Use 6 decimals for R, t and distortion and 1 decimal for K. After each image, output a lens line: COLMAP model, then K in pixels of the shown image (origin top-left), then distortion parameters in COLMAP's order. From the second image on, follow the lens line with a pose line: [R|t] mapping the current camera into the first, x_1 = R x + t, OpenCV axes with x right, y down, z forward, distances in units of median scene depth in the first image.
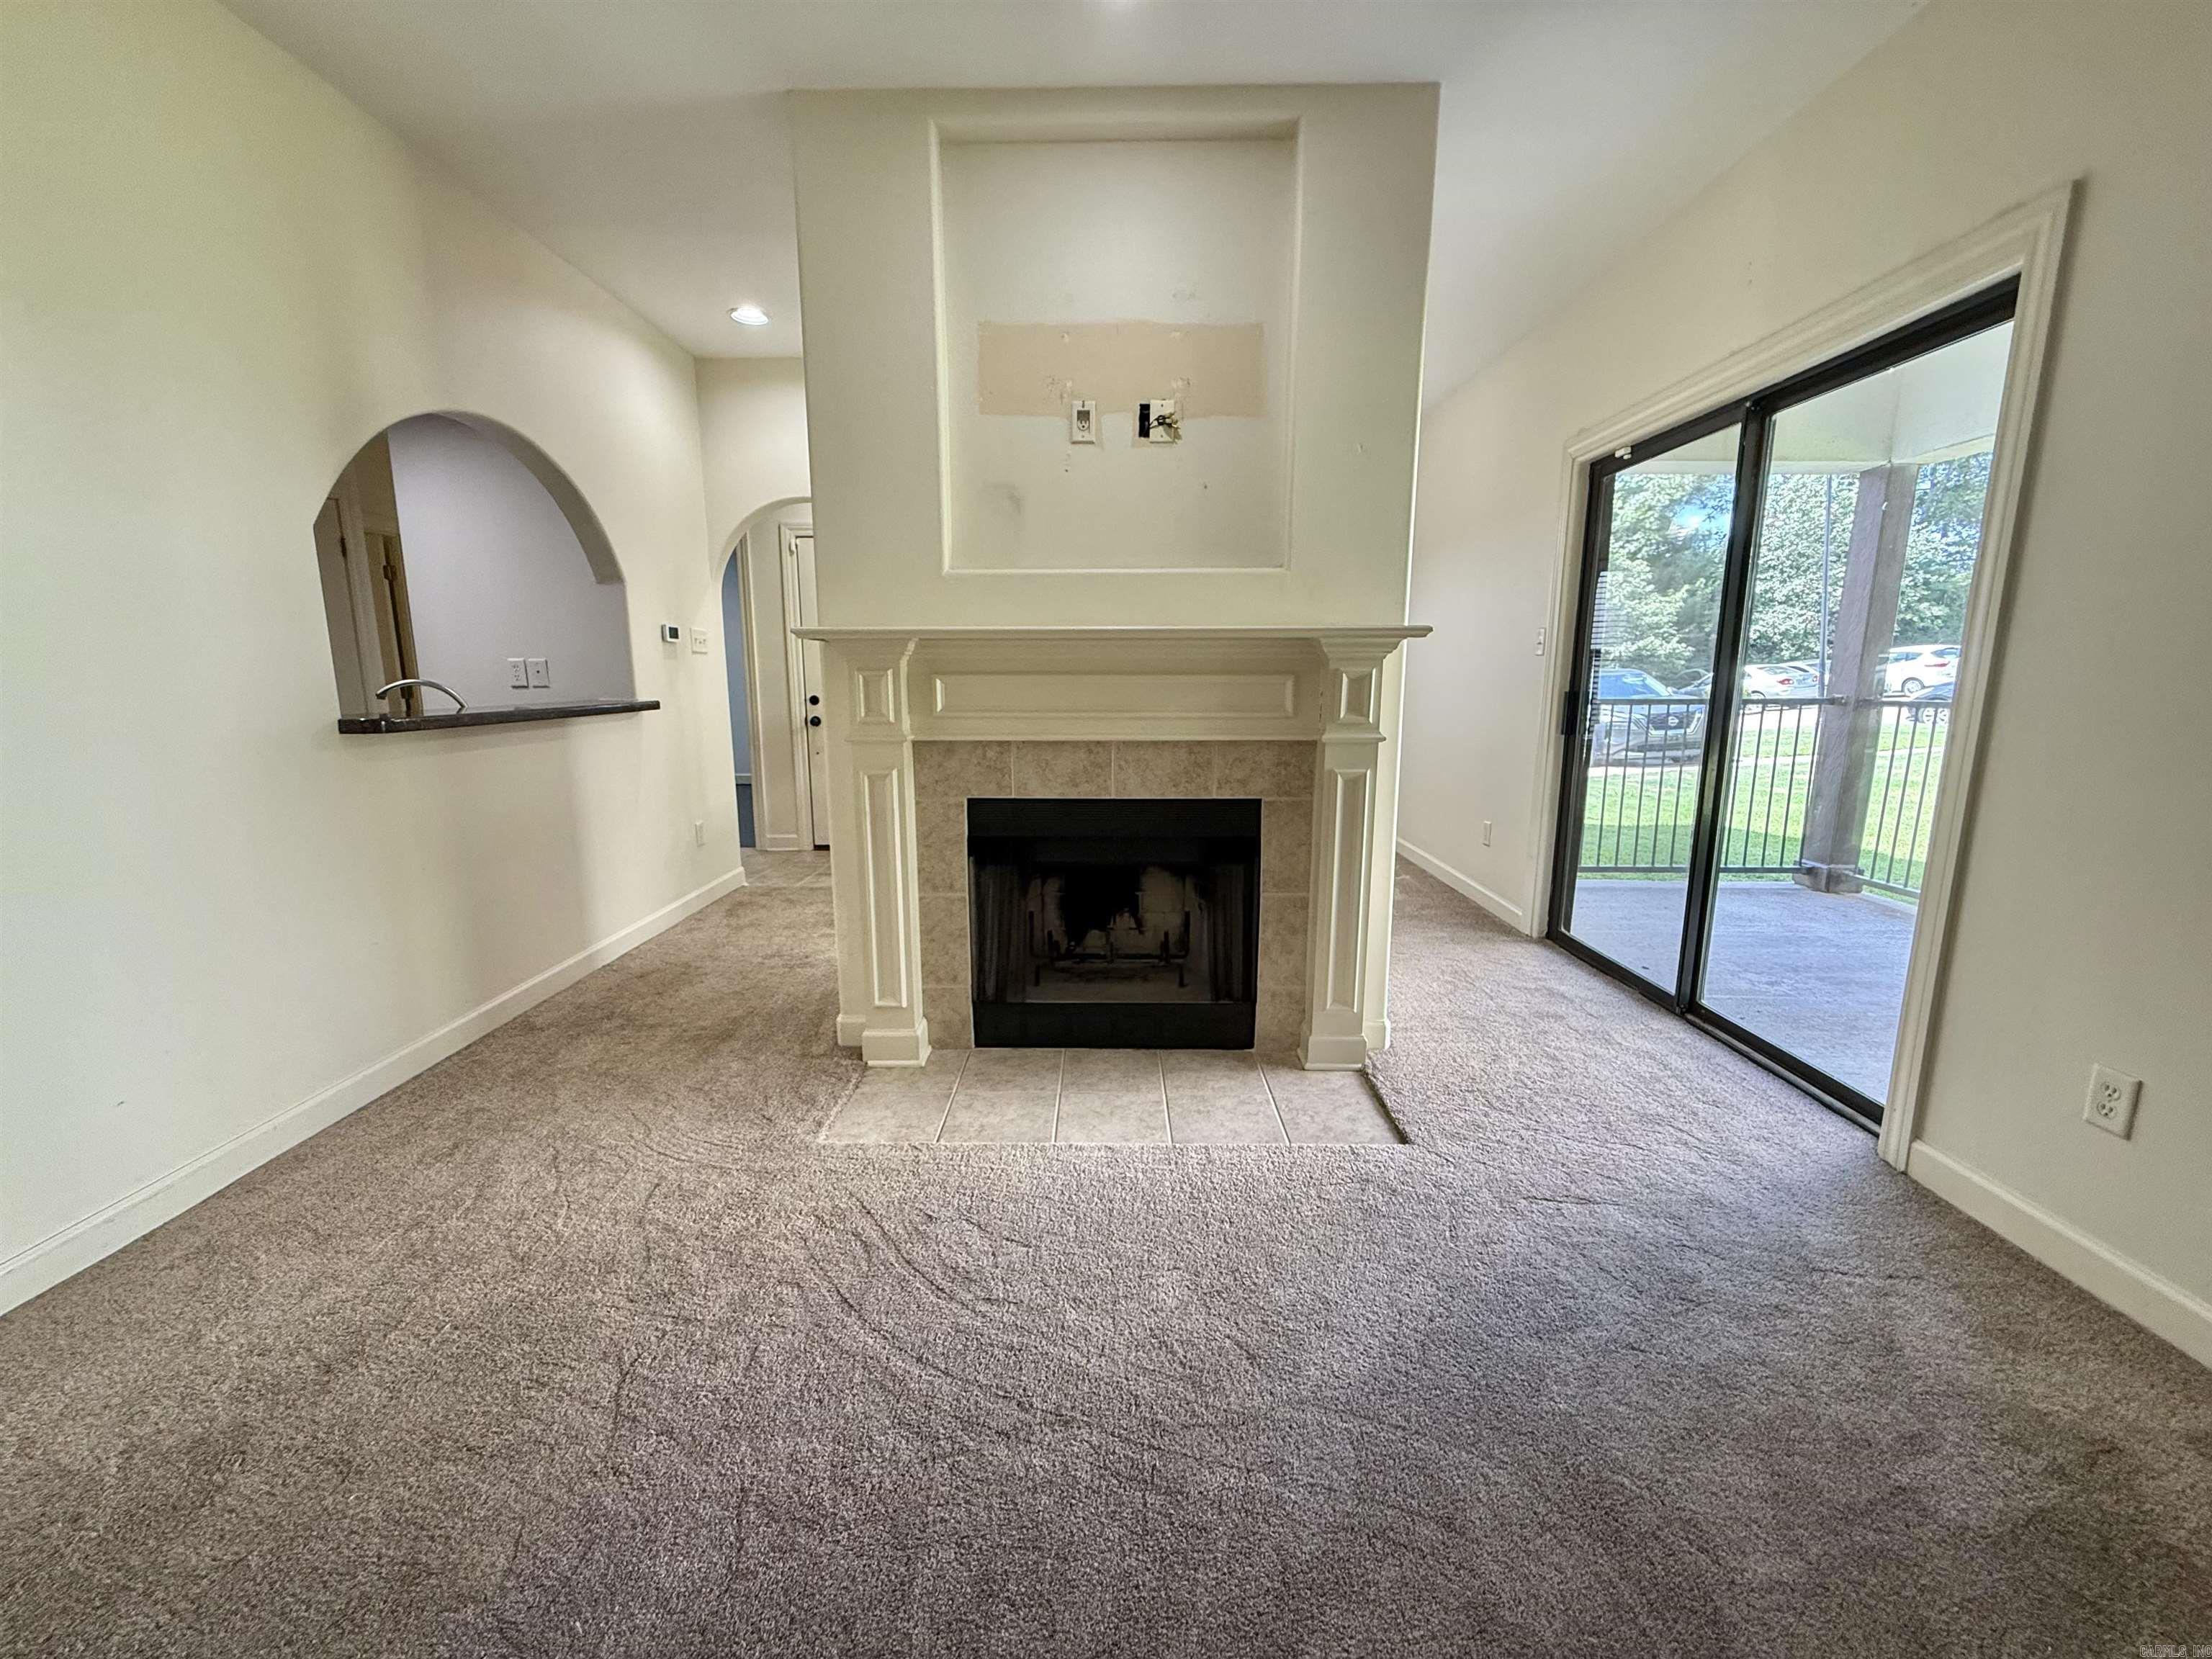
lens RADIAL K [[884.3, 0, 1095.2], [0, 884.3, 825.6], [0, 0, 1]] dist [0.001780, -0.000790]
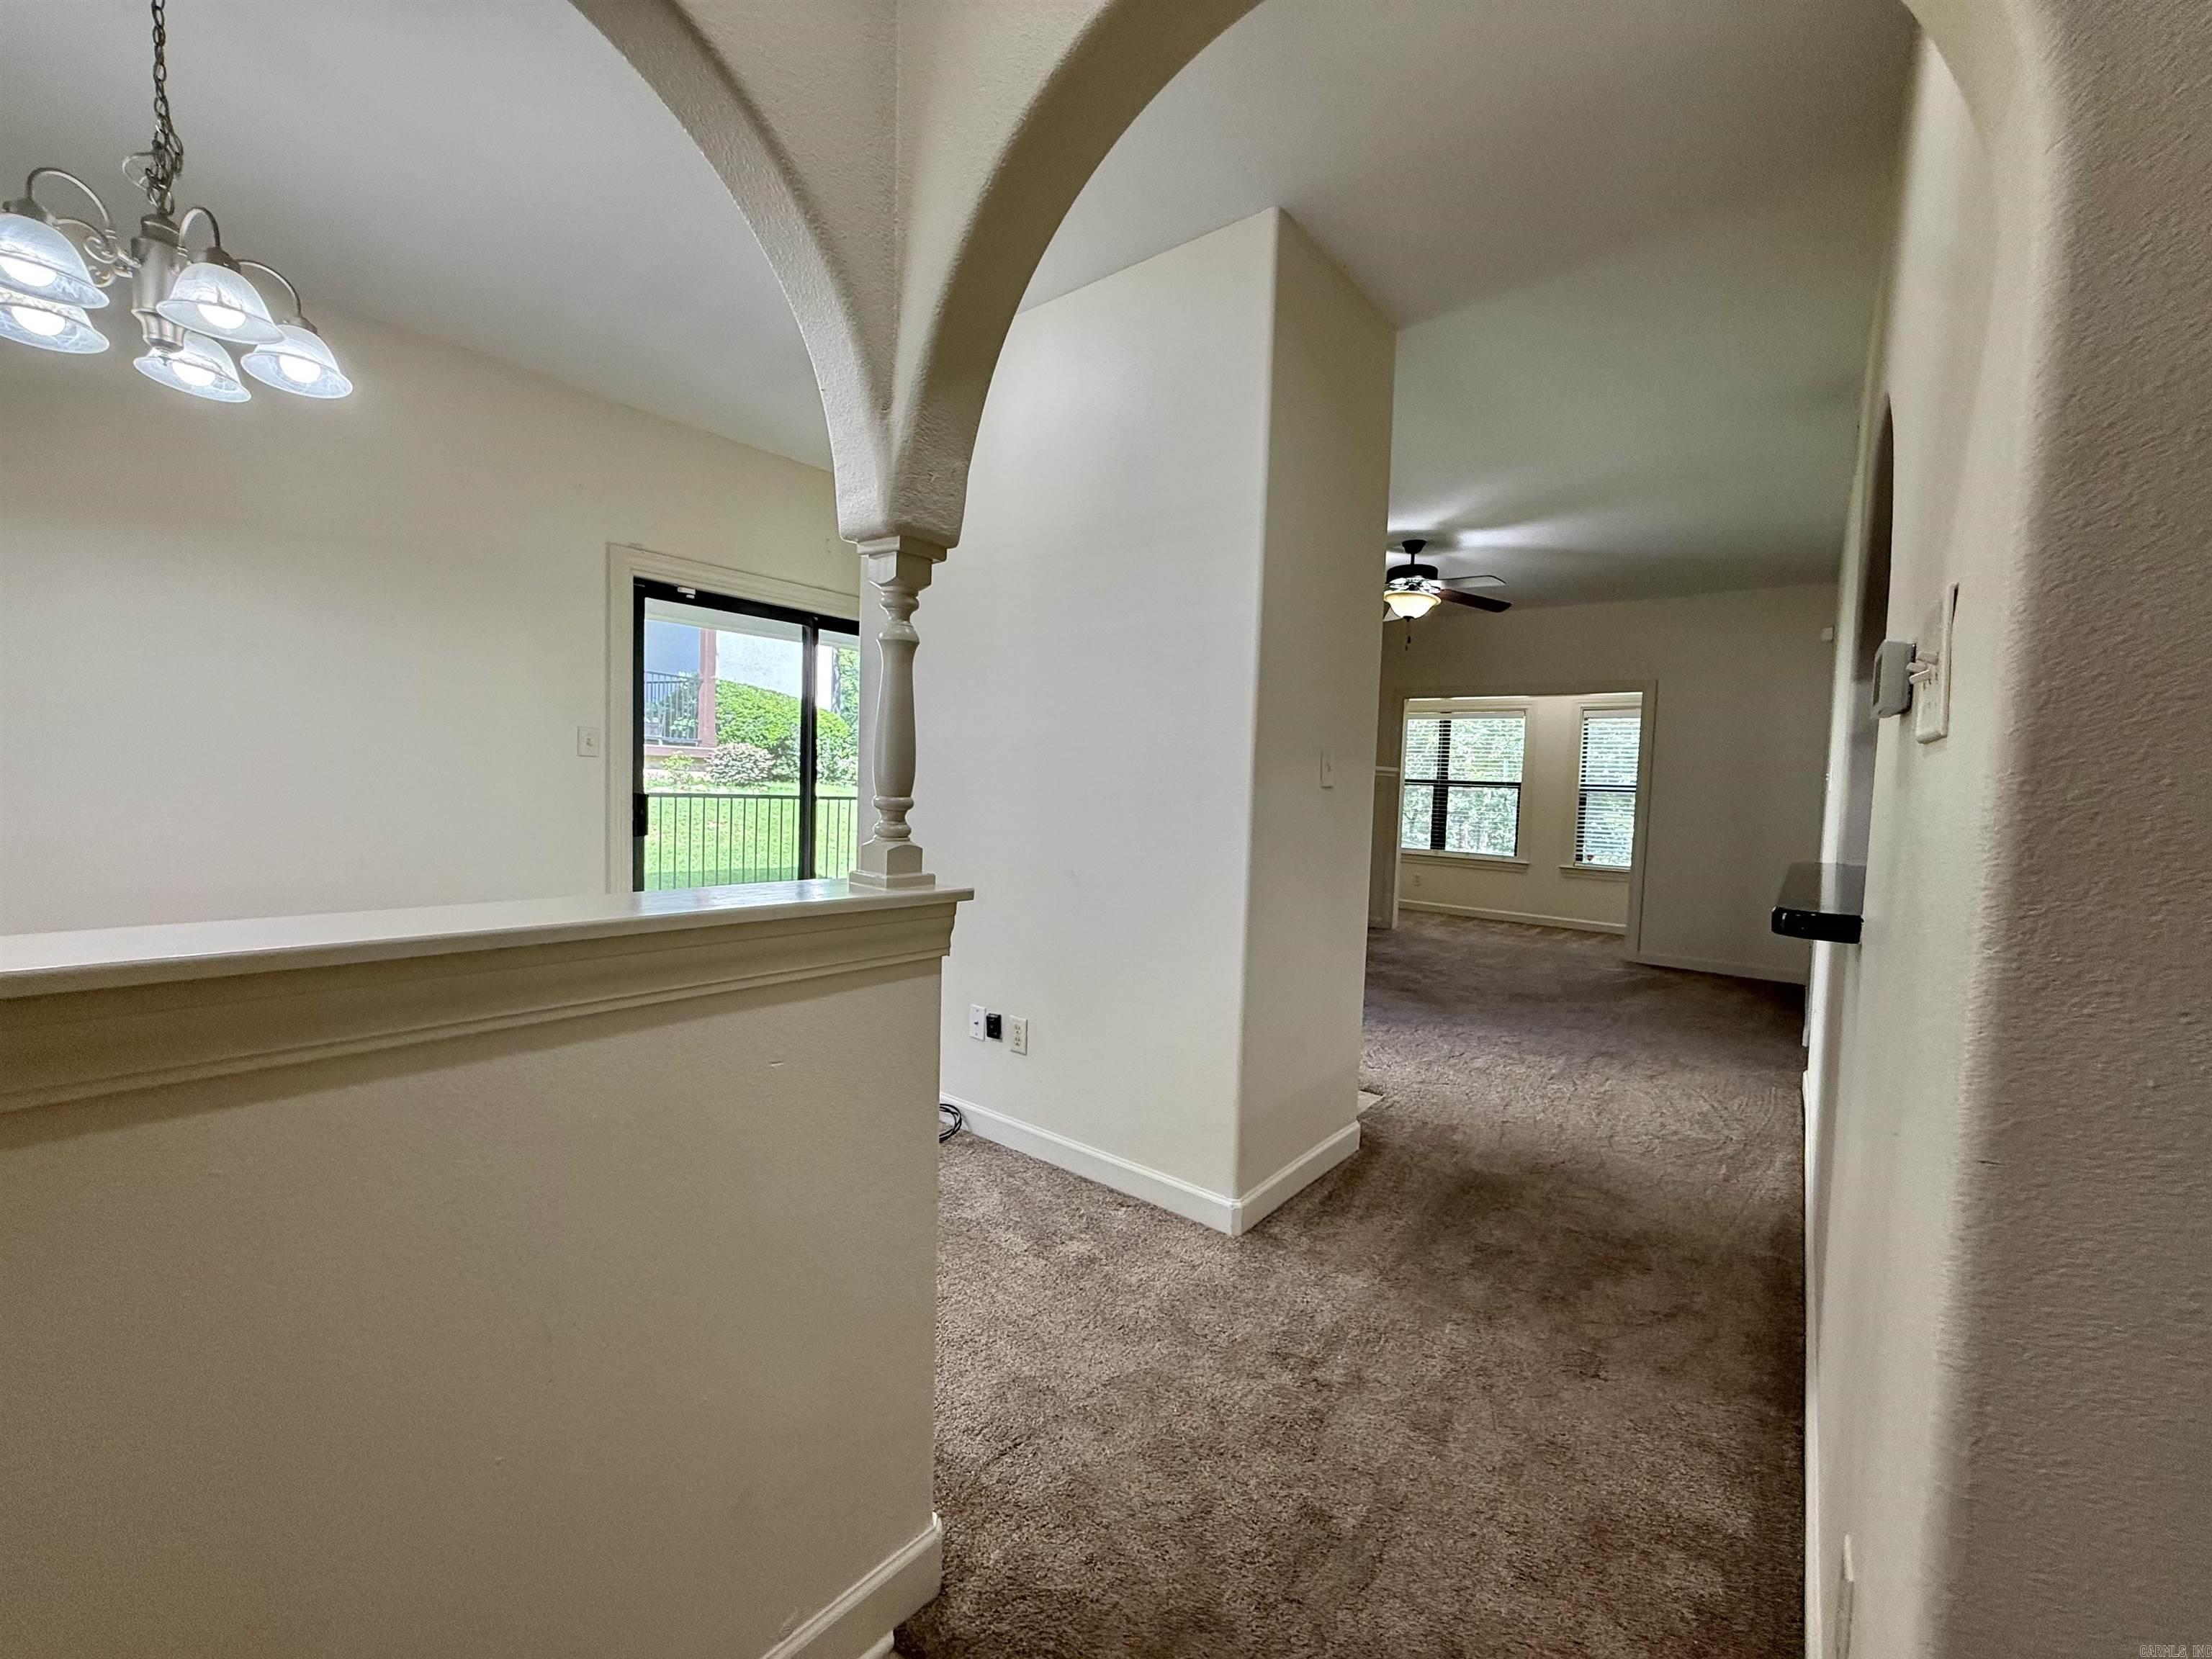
lens RADIAL K [[884.3, 0, 1098.1], [0, 884.3, 824.9], [0, 0, 1]] dist [0.001780, -0.000790]
pose [[-0.793417, -0.054385, 0.606244, -0.701214], [0.073049, 0.980294, 0.183543, -0.373476], [-0.604279, 0.189912, -0.773809, 2.079412]]
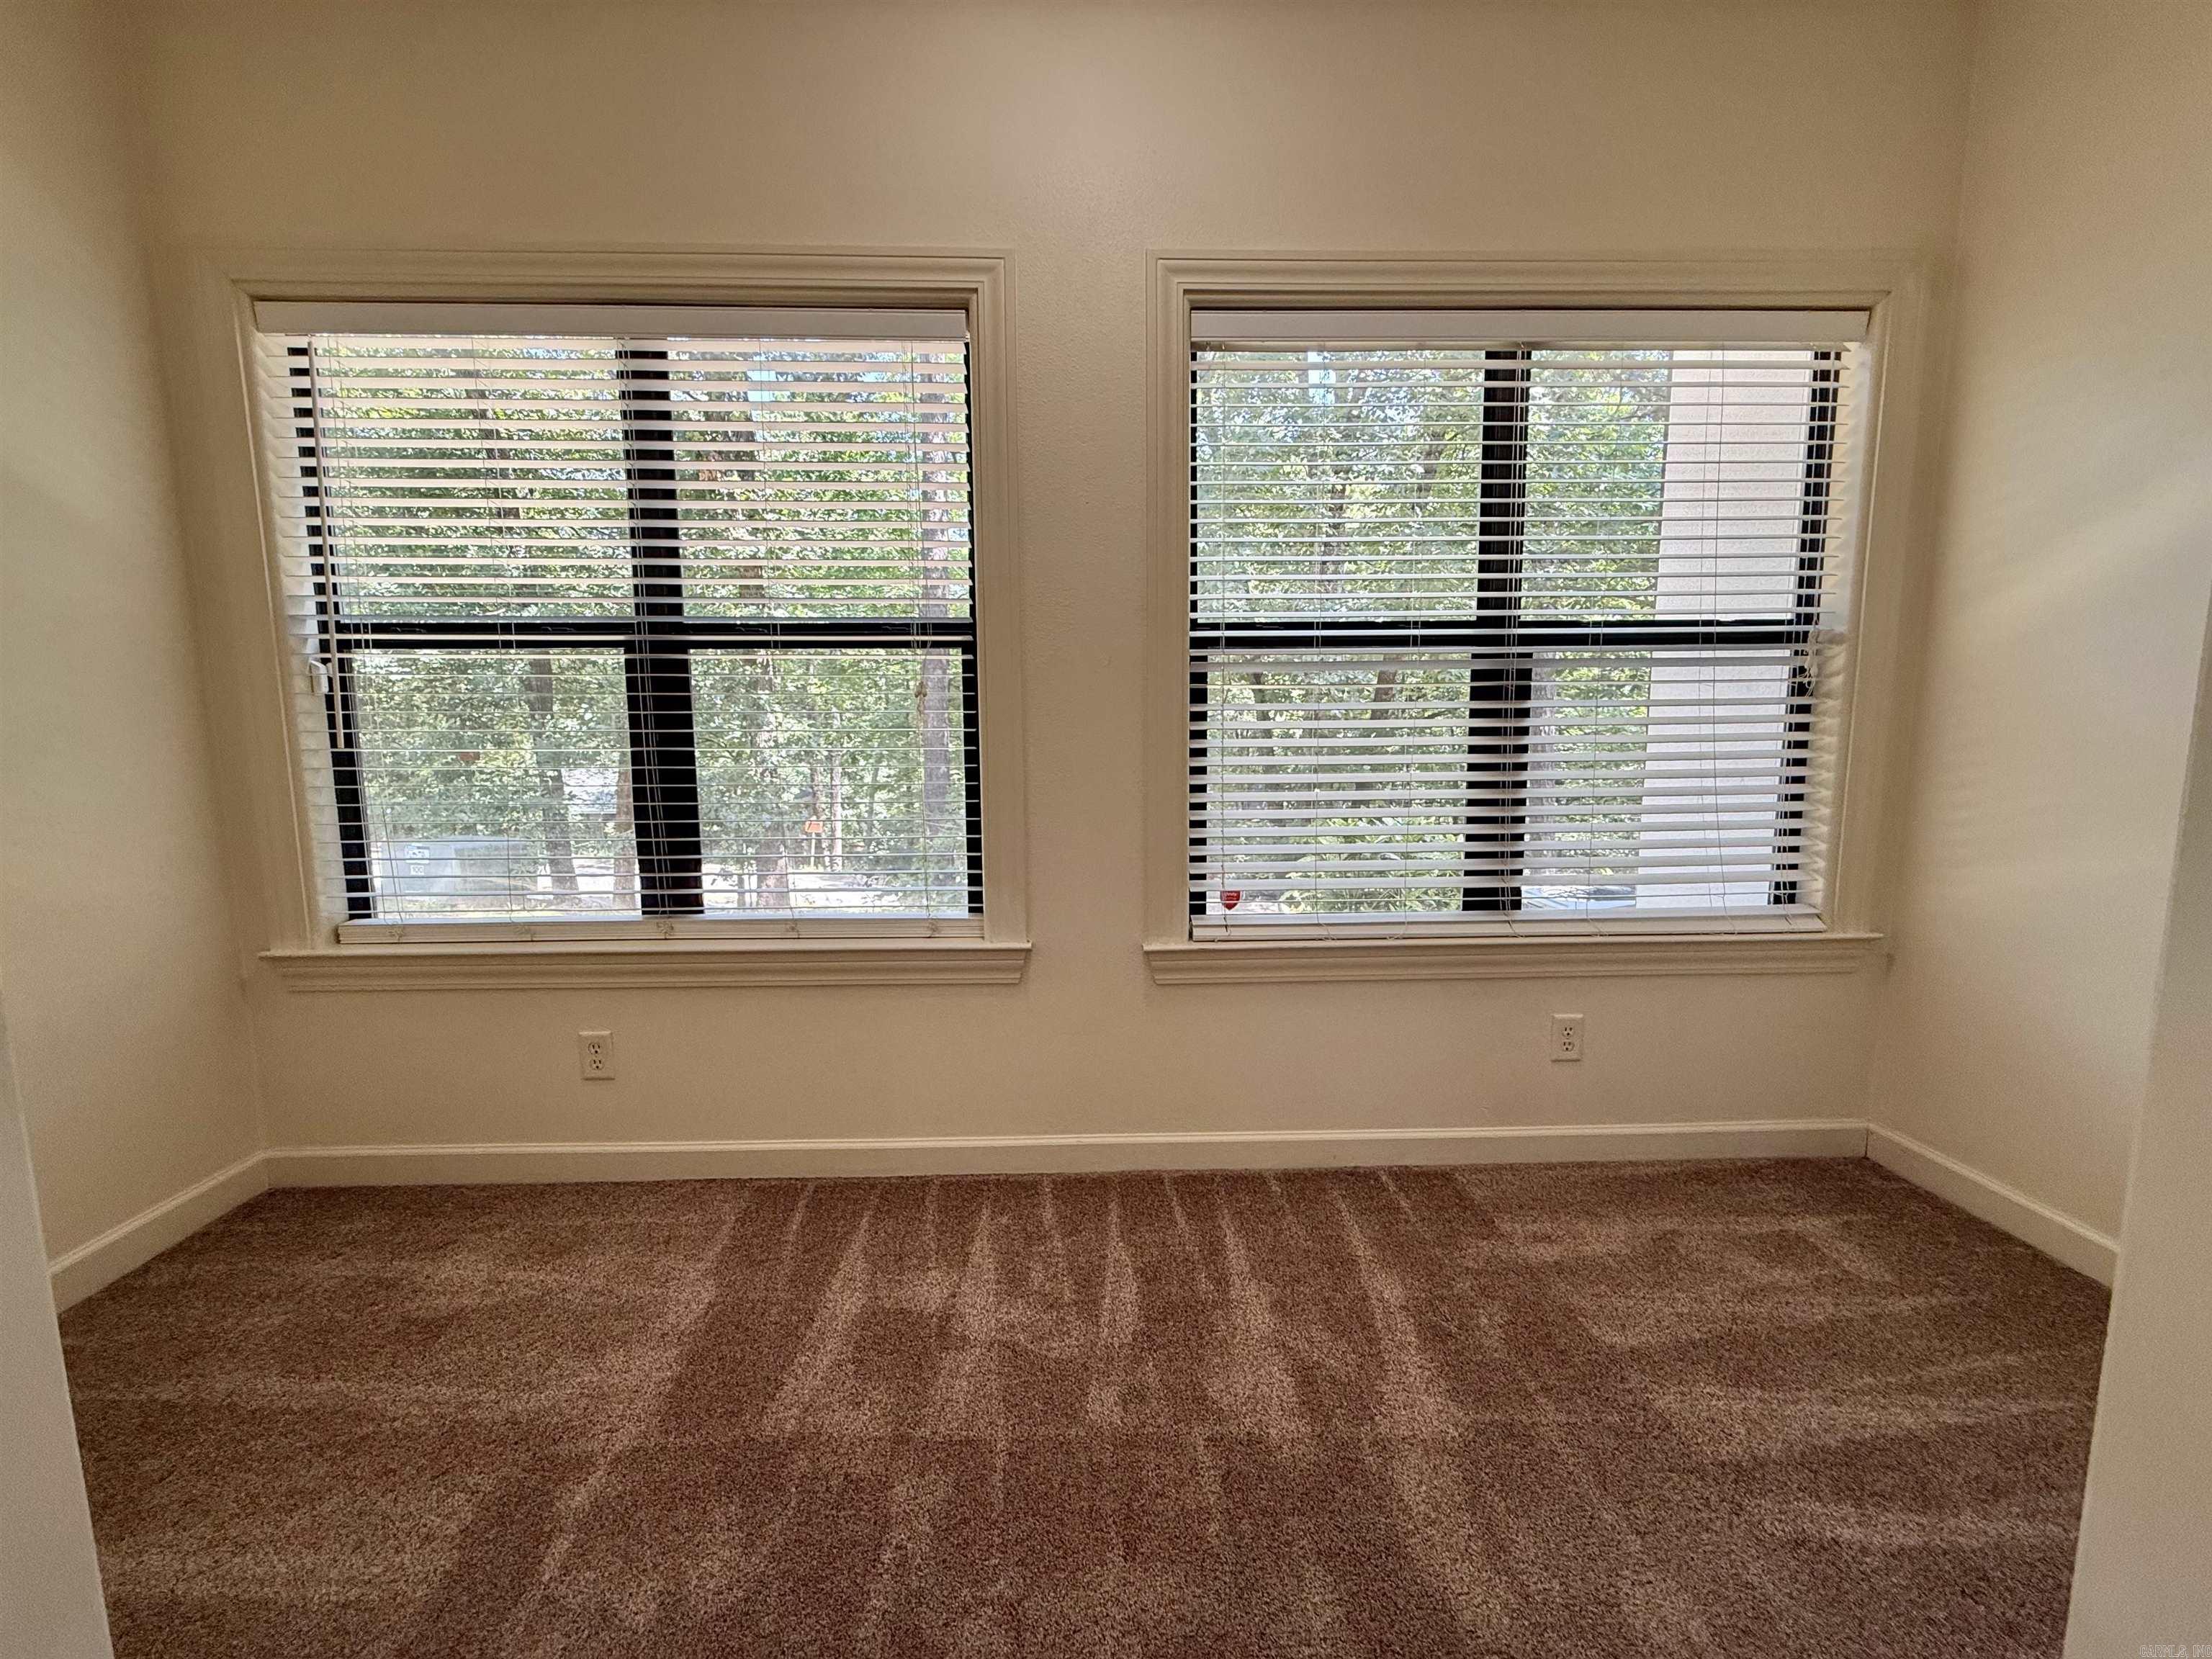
lens RADIAL K [[884.3, 0, 1099.0], [0, 884.3, 824.1], [0, 0, 1]] dist [0.001780, -0.000790]
pose [[-0.999099, 0.013576, -0.040201, -0.038431], [0.001141, 0.955683, 0.294395, 0.120881], [0.042416, 0.294084, -0.954838, -0.567990]]
